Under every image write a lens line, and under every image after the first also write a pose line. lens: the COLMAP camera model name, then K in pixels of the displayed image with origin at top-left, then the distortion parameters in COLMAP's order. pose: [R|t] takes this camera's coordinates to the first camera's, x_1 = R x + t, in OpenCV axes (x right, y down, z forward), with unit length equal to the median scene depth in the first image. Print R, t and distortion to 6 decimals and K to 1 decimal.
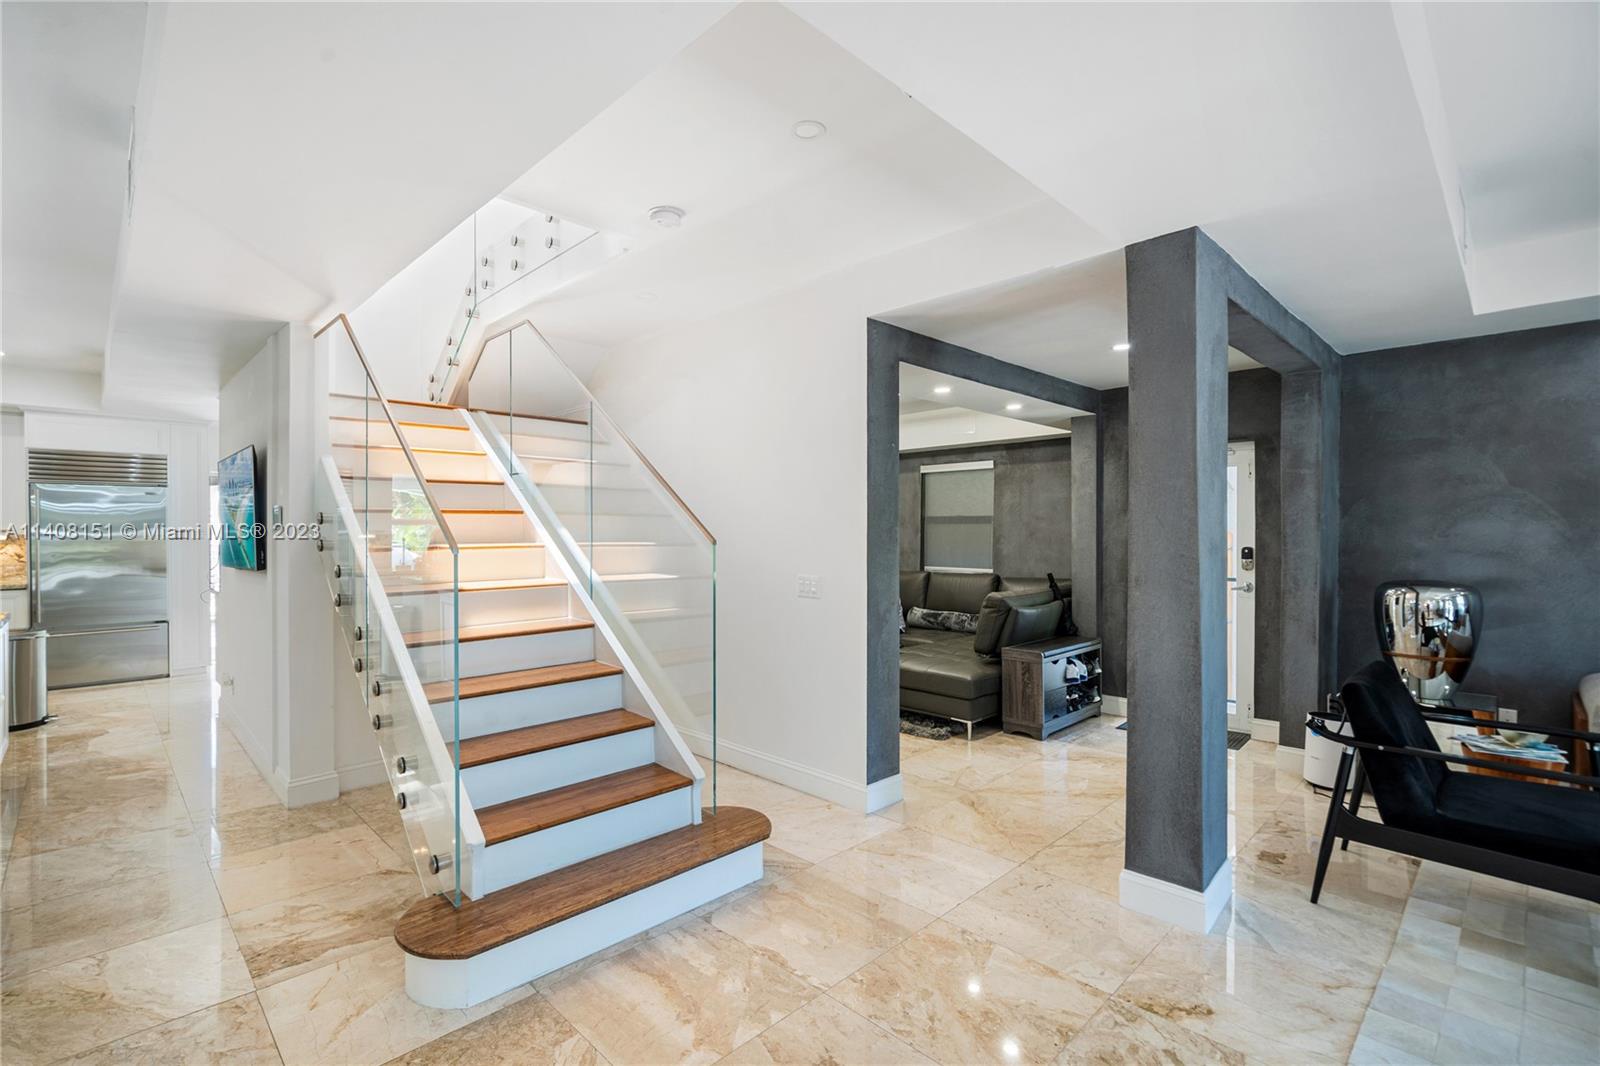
lens RADIAL K [[729.0, 0, 781.6], [0, 729.0, 534.8], [0, 0, 1]] dist [-0.008174, 0.004114]
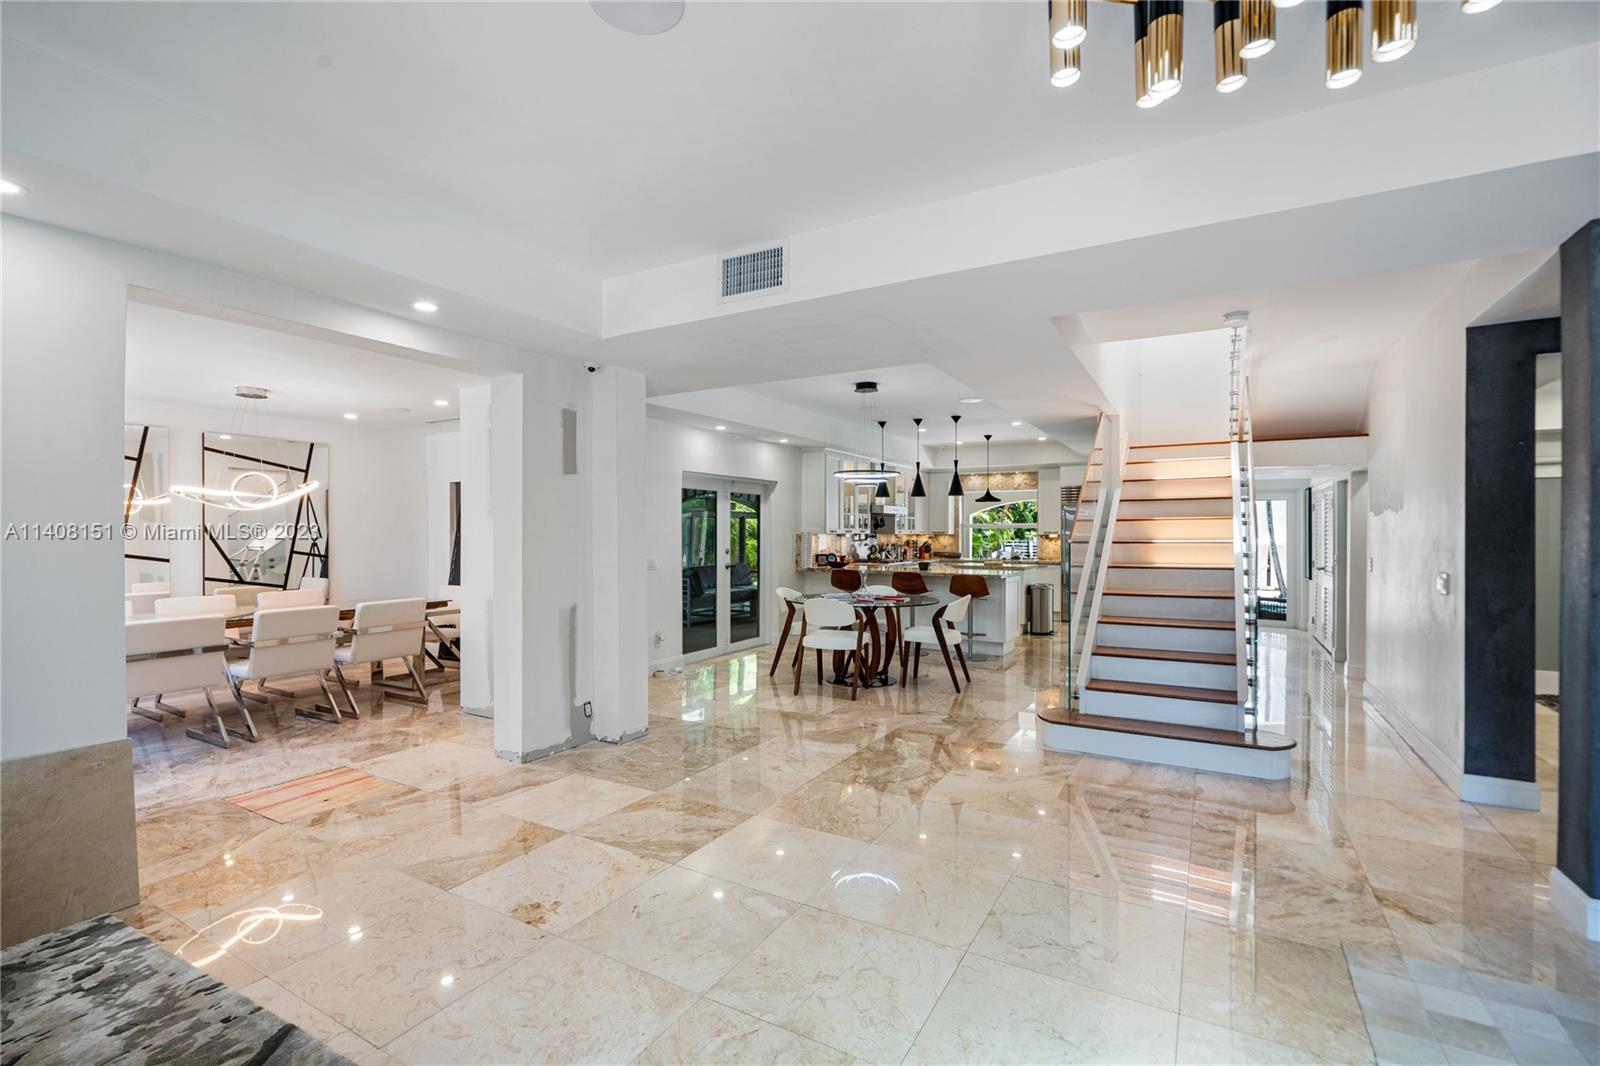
lens RADIAL K [[729.0, 0, 781.6], [0, 729.0, 534.8], [0, 0, 1]] dist [-0.008174, 0.004114]
pose [[0.256133, 0.001586, -0.966640, 0.907568], [-0.004180, 0.999991, 0.000533, 0.004501], [0.966632, 0.003904, 0.256138, -0.224651]]
